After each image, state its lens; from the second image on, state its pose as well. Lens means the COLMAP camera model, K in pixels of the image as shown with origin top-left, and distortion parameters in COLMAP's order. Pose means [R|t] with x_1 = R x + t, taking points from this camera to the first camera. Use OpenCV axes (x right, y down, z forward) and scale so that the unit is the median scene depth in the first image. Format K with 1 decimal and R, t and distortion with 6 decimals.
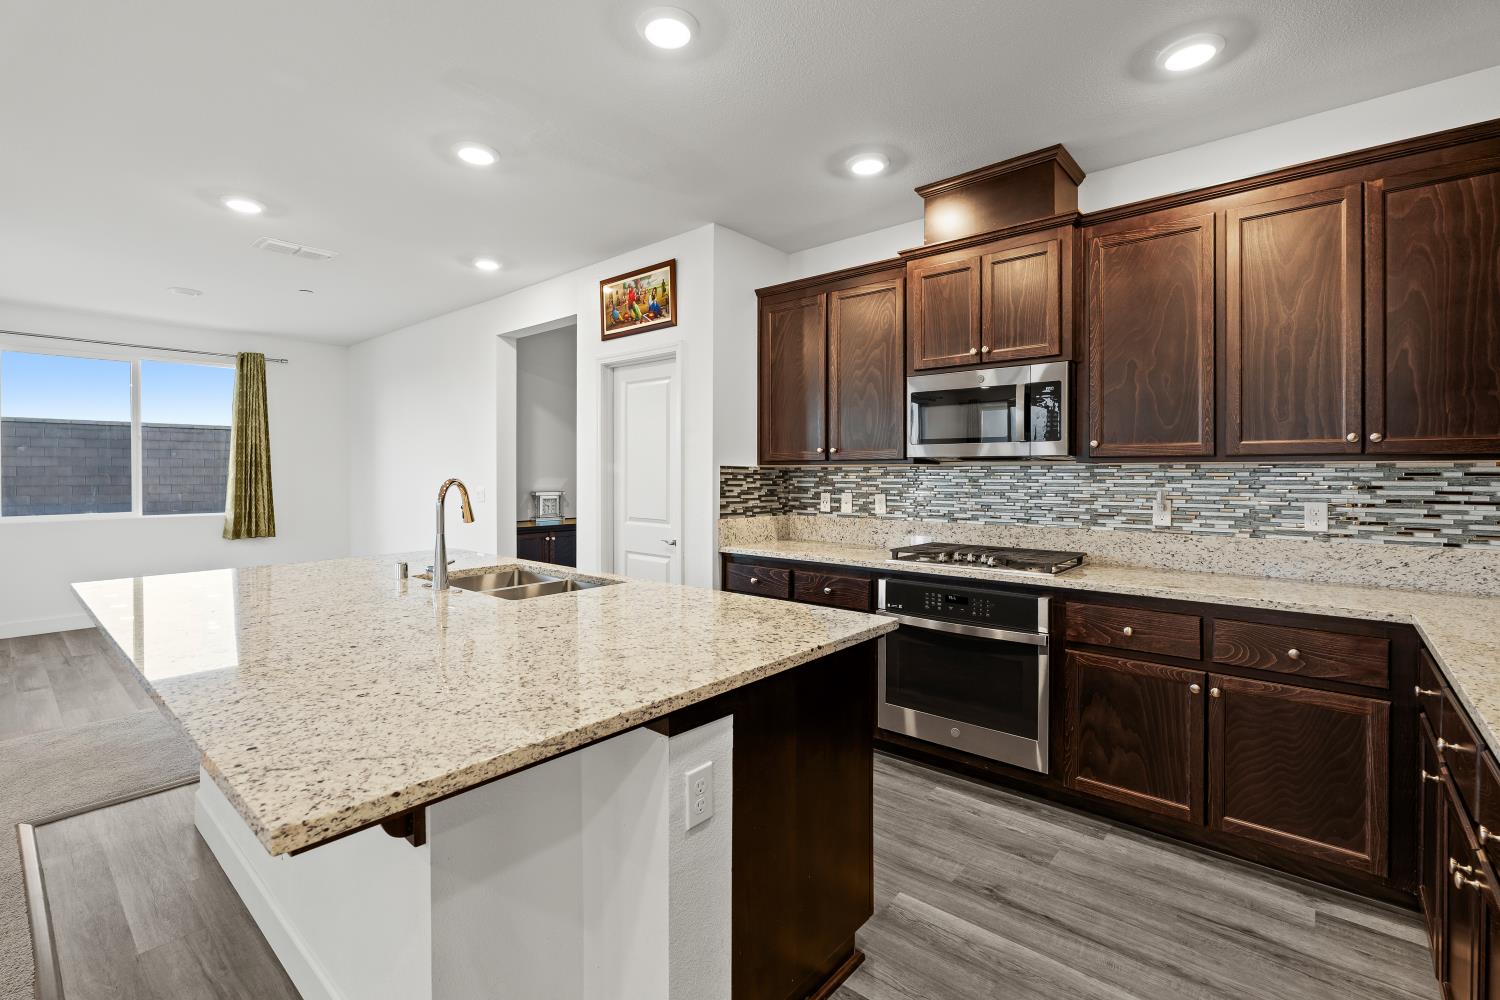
lens RADIAL K [[669.2, 0, 723.1], [0, 669.2, 473.1], [0, 0, 1]] dist [-0.002814, -0.000430]
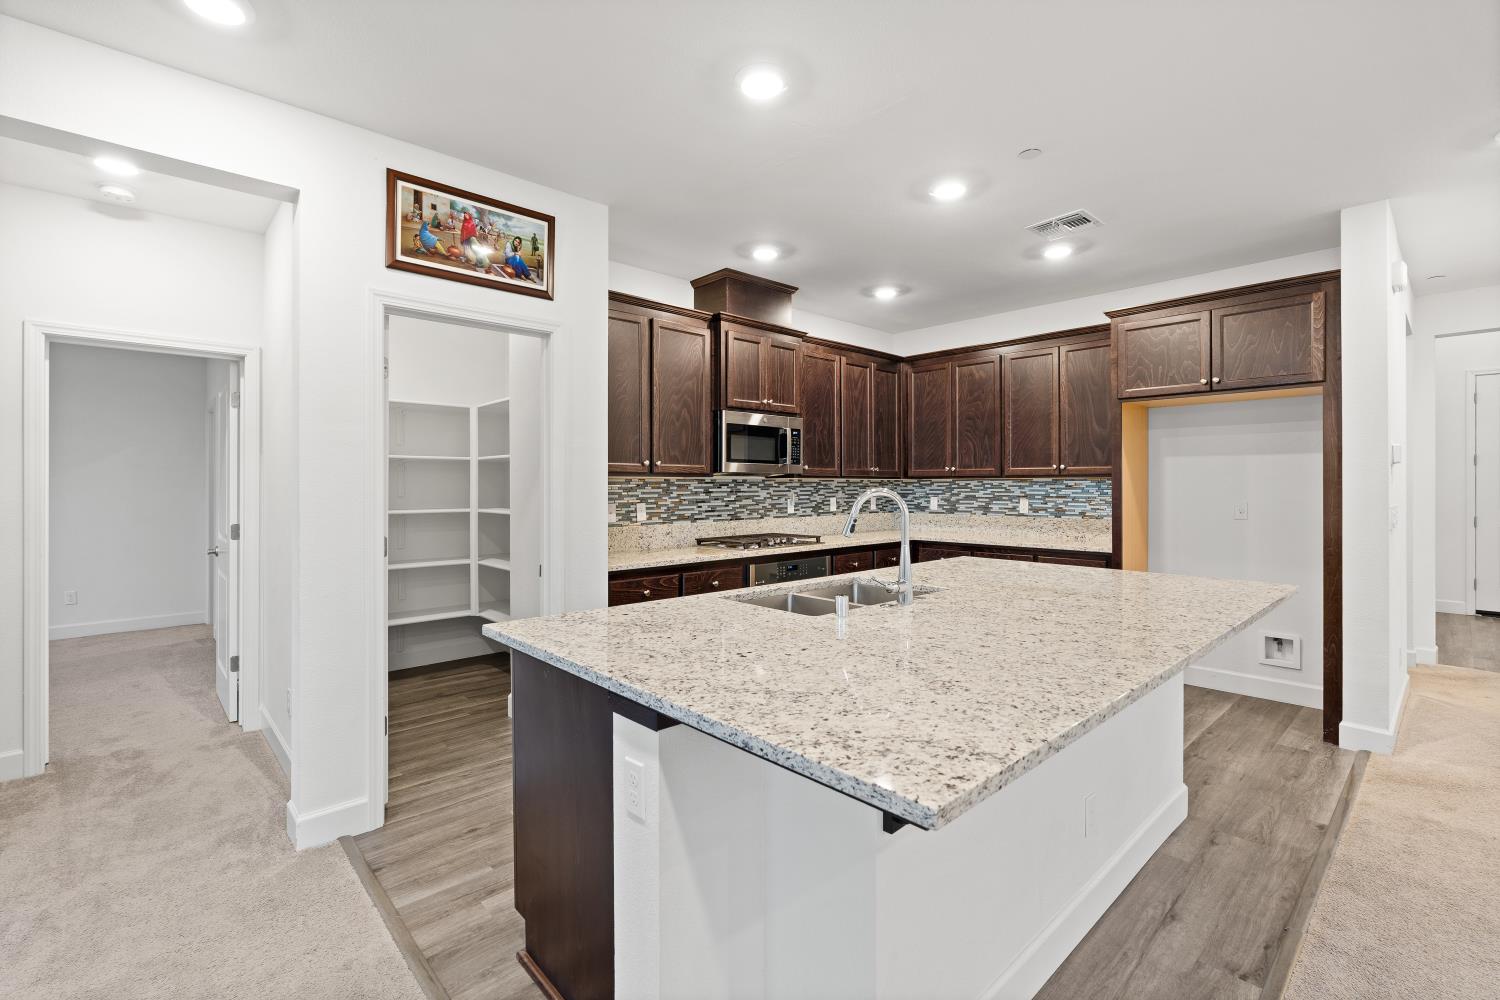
lens RADIAL K [[669.2, 0, 742.6], [0, 669.2, 479.5], [0, 0, 1]] dist [-0.002814, -0.000430]
pose [[0.100986, 0.006650, 0.994866, -0.876264], [0.001697, 0.999975, -0.006856, -0.000177], [-0.994886, 0.002381, 0.100972, 0.721614]]
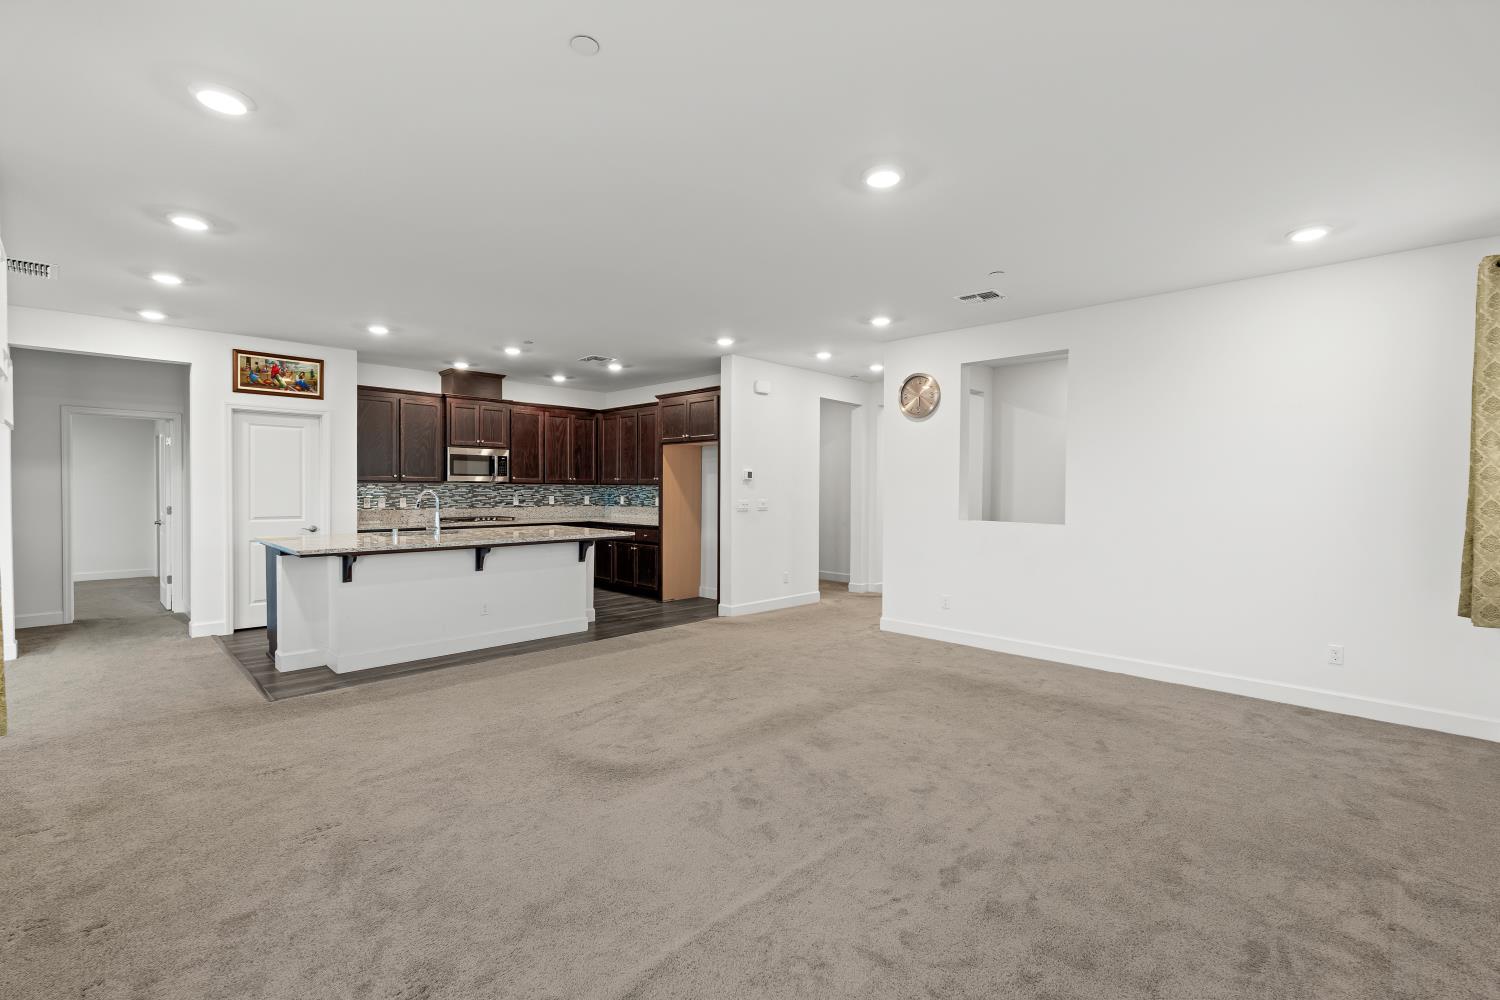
lens RADIAL K [[669.2, 0, 749.4], [0, 669.2, 486.8], [0, 0, 1]] dist [-0.002814, -0.000430]
pose [[0.062687, 0.000973, 0.998033, -1.748375], [-0.004650, 0.999989, -0.000682, -0.005297], [-0.998022, -0.004598, 0.062691, -0.184012]]
